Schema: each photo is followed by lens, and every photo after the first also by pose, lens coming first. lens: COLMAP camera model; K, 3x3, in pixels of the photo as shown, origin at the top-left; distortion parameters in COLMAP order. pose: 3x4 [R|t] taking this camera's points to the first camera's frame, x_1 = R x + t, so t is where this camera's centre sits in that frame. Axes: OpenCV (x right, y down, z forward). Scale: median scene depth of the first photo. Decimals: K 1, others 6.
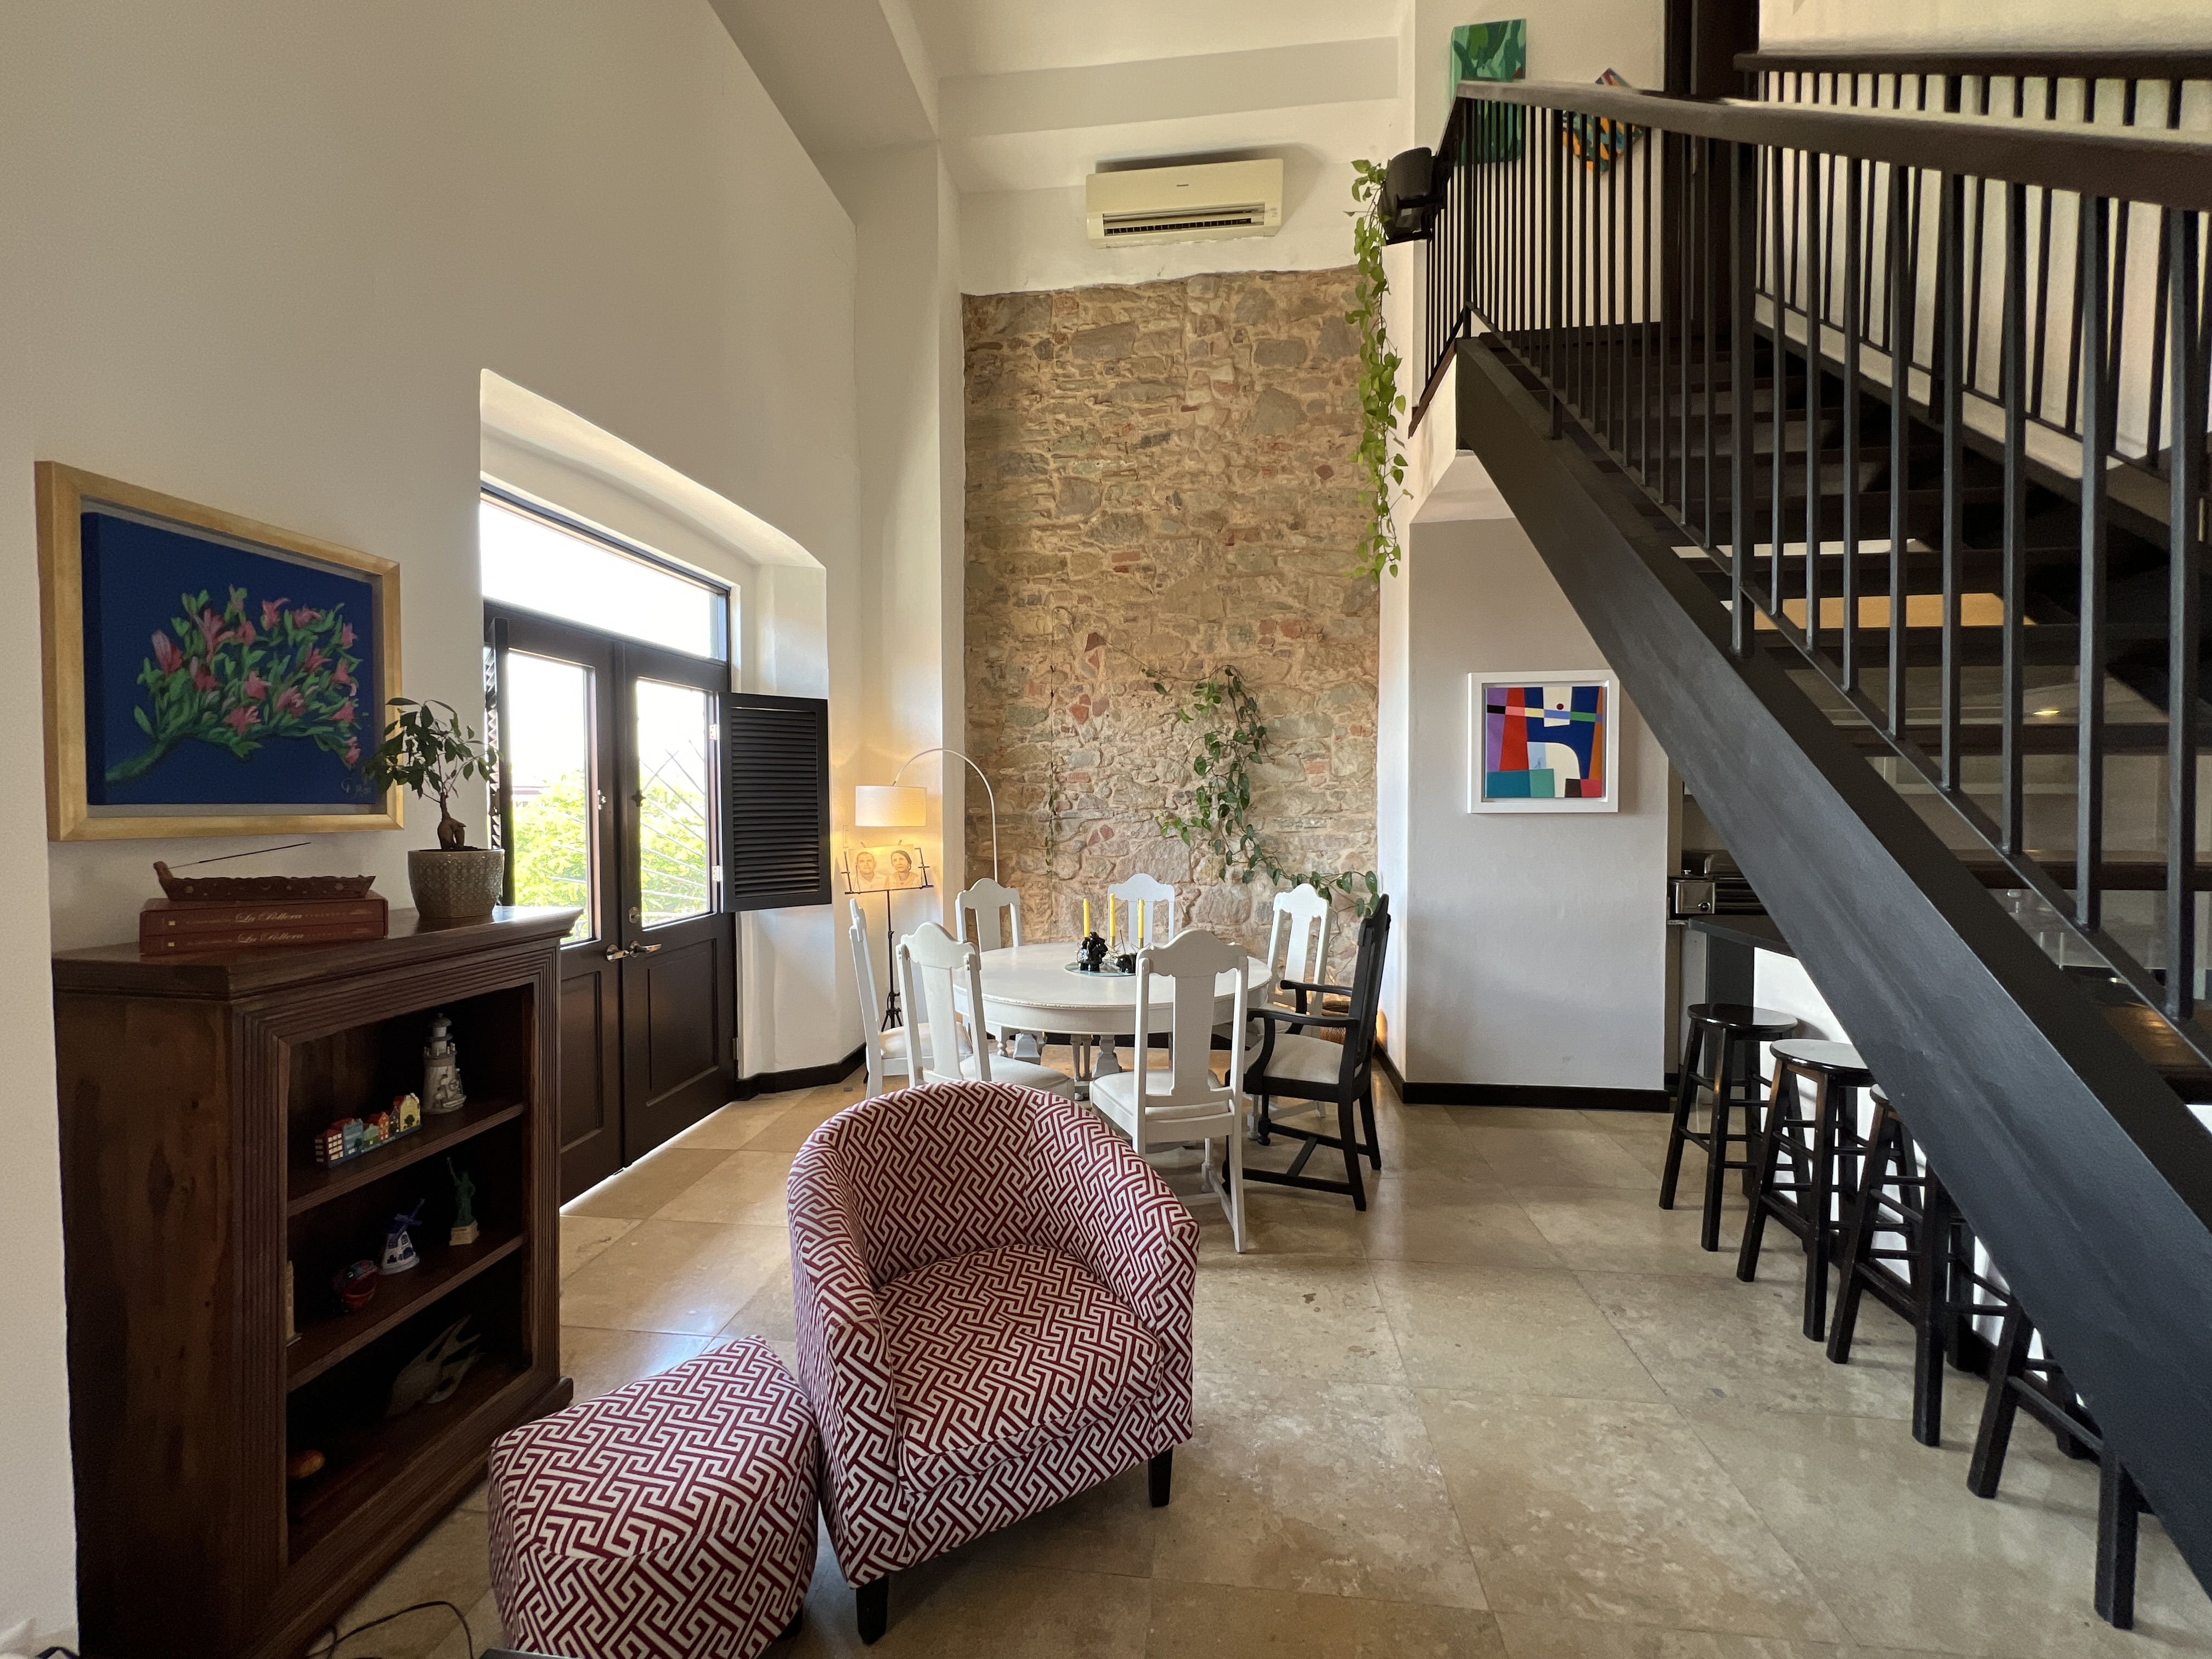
lens RADIAL K [[886.3, 0, 1101.1], [0, 886.3, 825.7], [0, 0, 1]] dist [-0.002215, 0.000724]
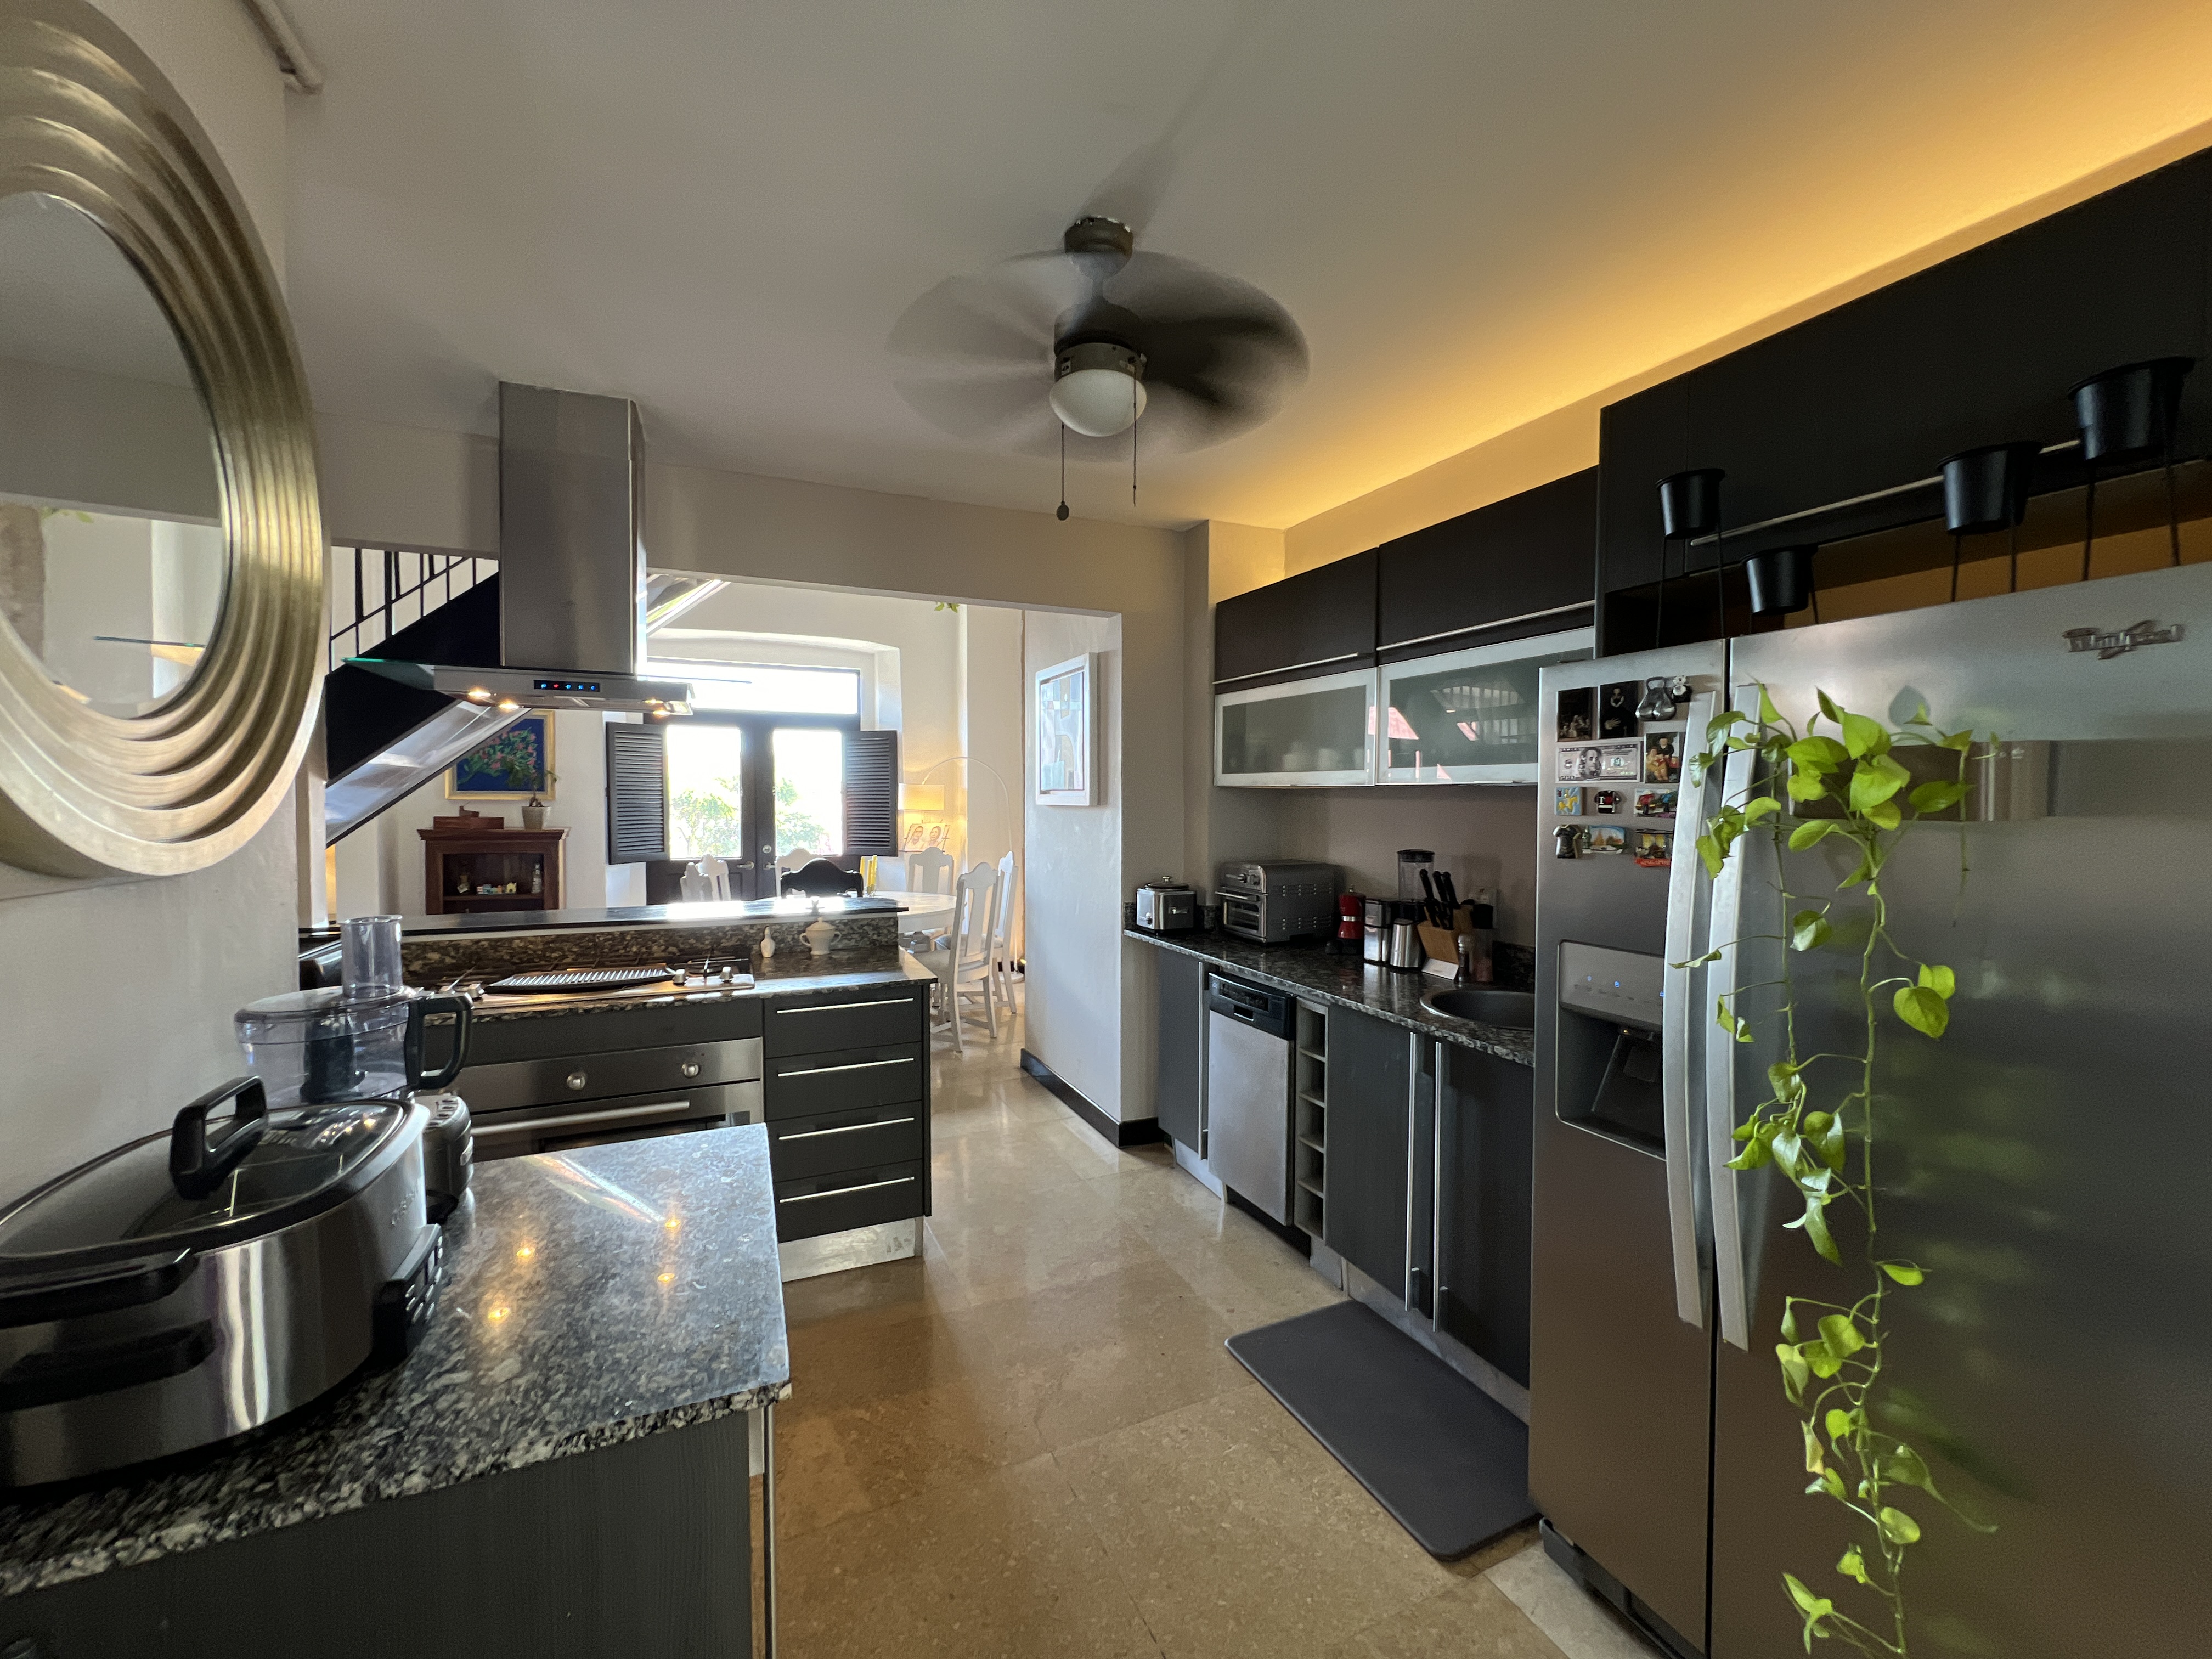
lens RADIAL K [[886.3, 0, 1101.1], [0, 886.3, 825.7], [0, 0, 1]] dist [-0.002215, 0.000724]
pose [[0.518471, 0.030878, -0.854537, 1.106366], [-0.028950, 0.999409, 0.018548, -0.007303], [0.854605, 0.015122, 0.519059, 0.424029]]
